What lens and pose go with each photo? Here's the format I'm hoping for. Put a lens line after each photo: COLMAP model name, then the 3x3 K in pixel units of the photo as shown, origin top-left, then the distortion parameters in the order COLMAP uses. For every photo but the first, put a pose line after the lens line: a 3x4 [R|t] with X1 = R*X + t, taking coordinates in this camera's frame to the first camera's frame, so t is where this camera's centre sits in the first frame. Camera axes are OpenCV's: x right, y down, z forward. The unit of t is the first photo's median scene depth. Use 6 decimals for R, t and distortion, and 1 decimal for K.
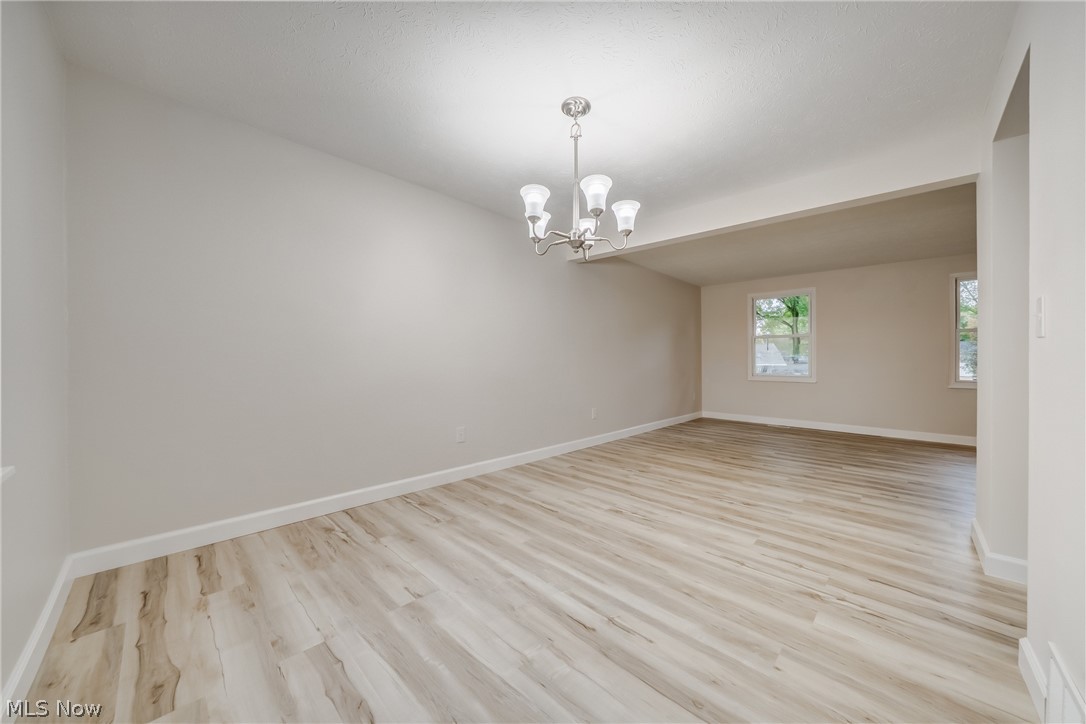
lens RADIAL K [[384.6, 0, 538.4], [0, 384.6, 359.5], [0, 0, 1]] dist [-0.020410, 0.000603]
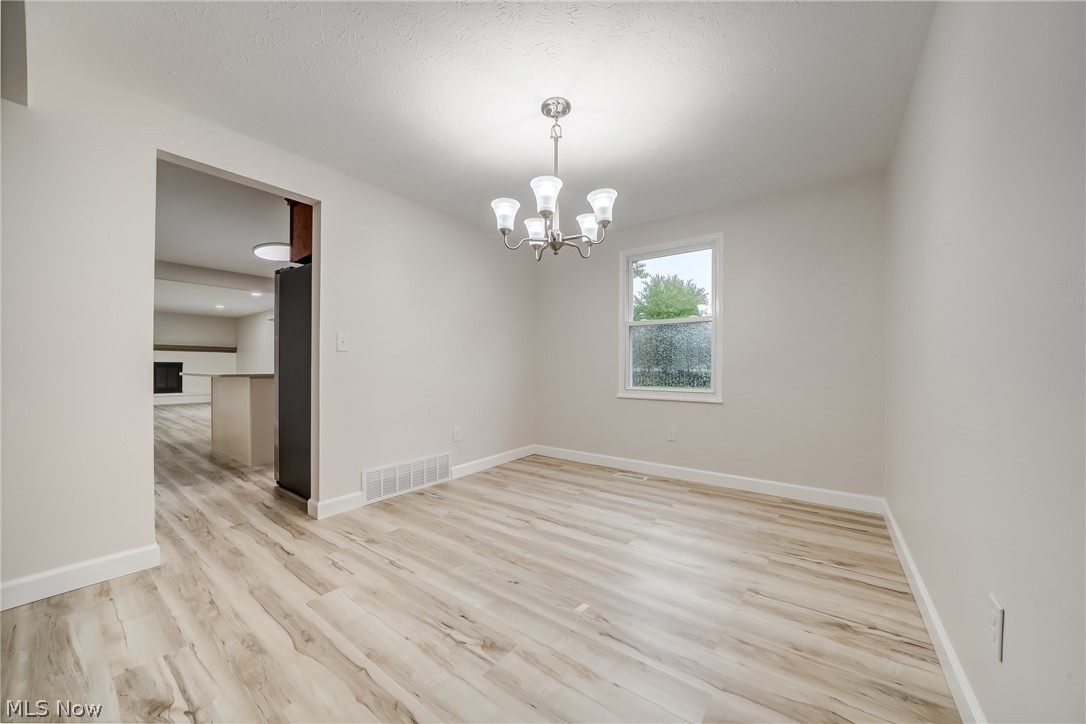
lens RADIAL K [[384.6, 0, 543.4], [0, 384.6, 363.1], [0, 0, 1]] dist [-0.020410, 0.000603]
pose [[-0.989126, -0.013337, -0.146465, 0.272265], [-0.011537, 0.999847, -0.013130, 0.015820], [0.146617, -0.011298, -0.989129, 1.927819]]
